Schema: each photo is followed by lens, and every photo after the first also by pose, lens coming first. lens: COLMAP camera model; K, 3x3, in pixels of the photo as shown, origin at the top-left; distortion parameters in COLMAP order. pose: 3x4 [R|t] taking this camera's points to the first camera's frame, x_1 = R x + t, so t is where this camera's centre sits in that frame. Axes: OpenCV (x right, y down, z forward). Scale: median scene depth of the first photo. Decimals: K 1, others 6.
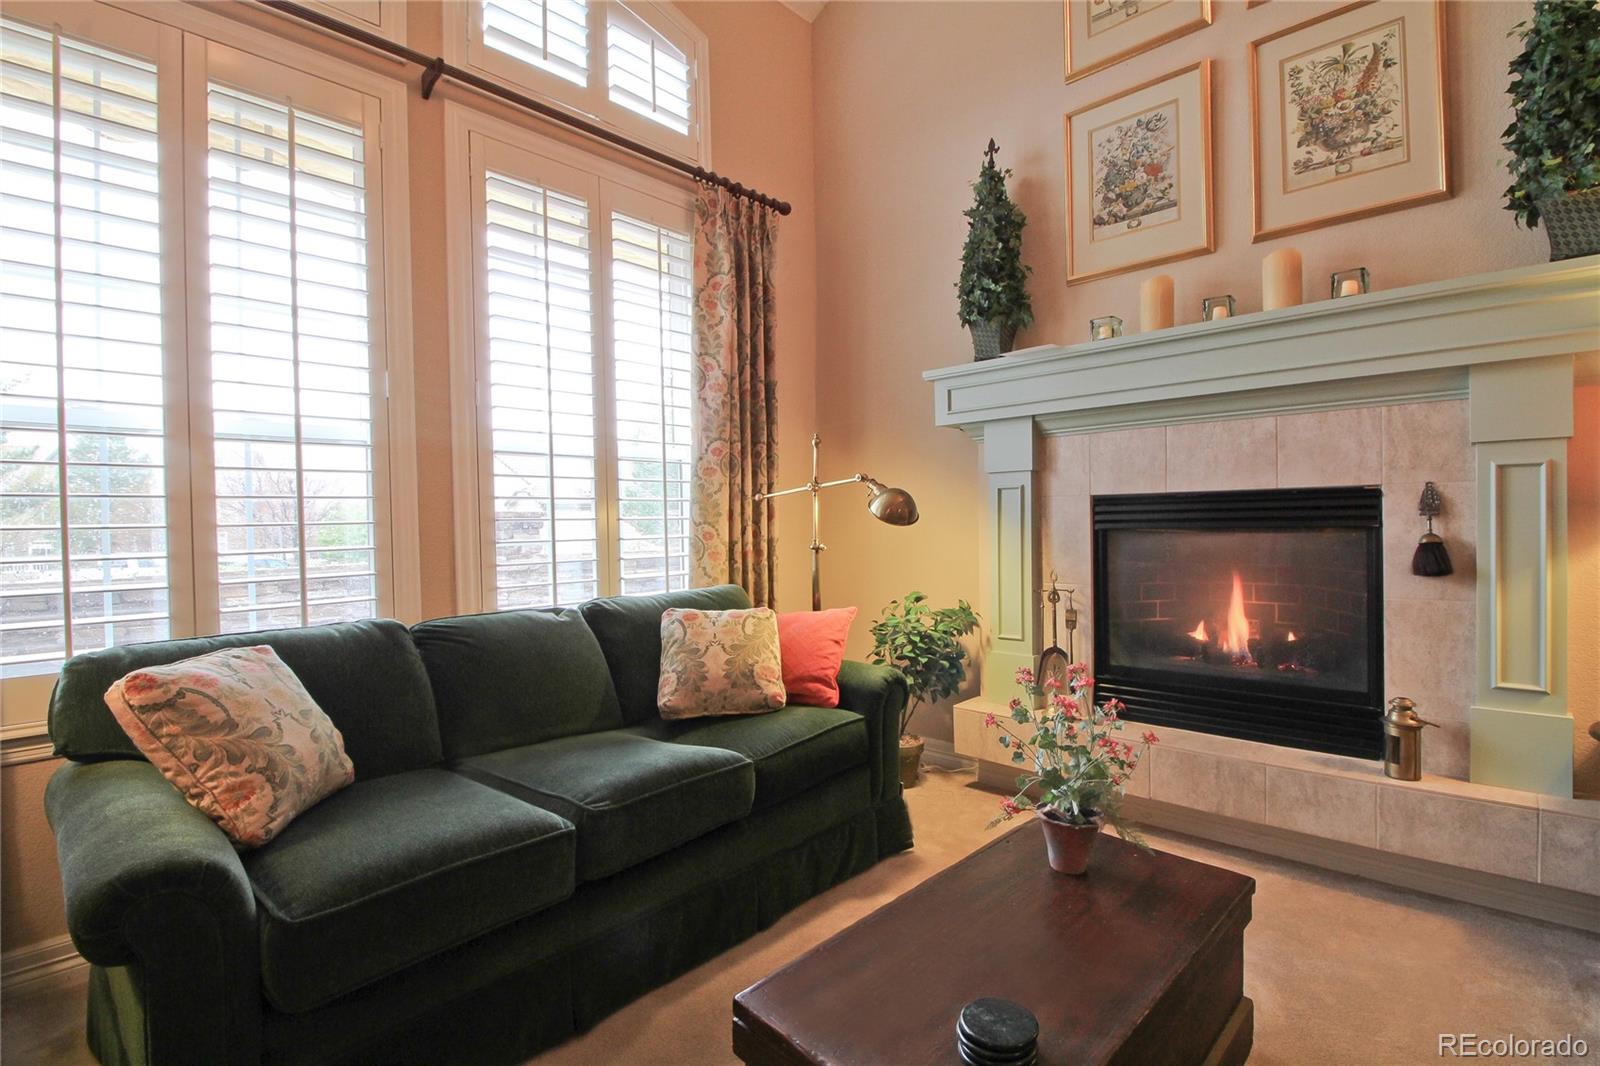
lens RADIAL K [[748.0, 0, 813.6], [0, 748.0, 532.1], [0, 0, 1]] dist [0.002480, -0.013796]
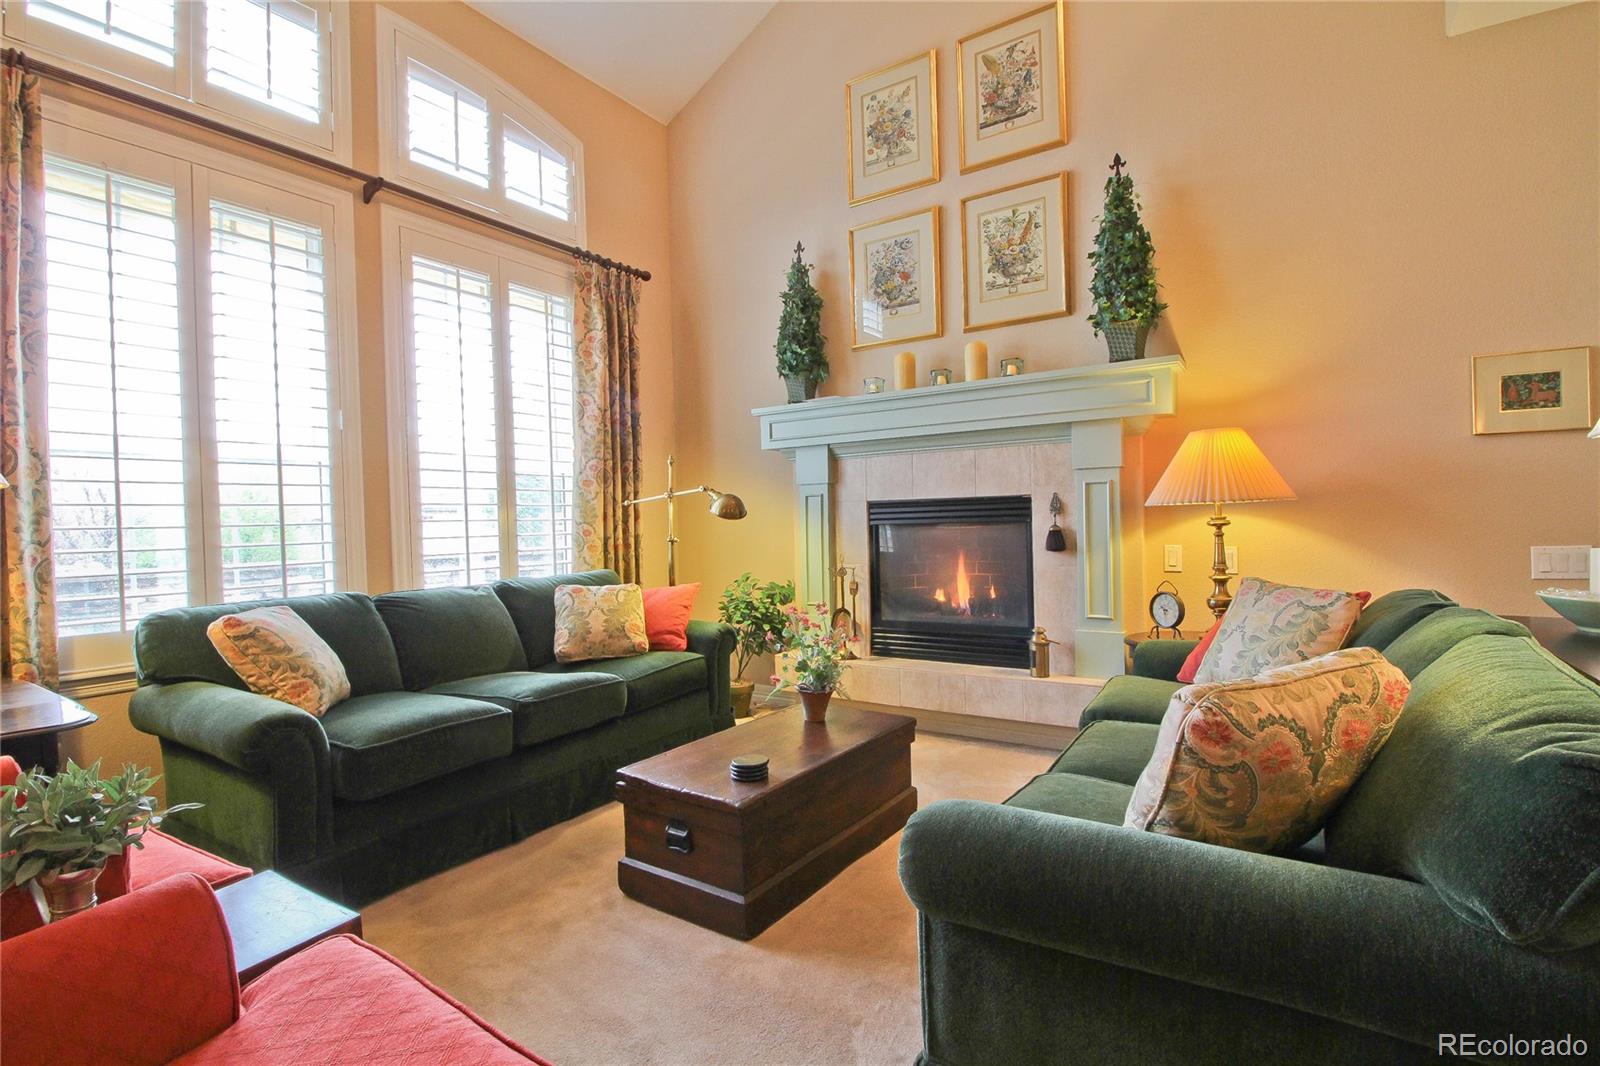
lens RADIAL K [[748.0, 0, 813.6], [0, 748.0, 532.1], [0, 0, 1]] dist [0.002480, -0.013796]
pose [[0.985234, -0.009654, 0.170942, 0.026809], [0.010144, 0.999947, -0.001995, 0.011721], [-0.170913, 0.003700, 0.985279, -0.385877]]
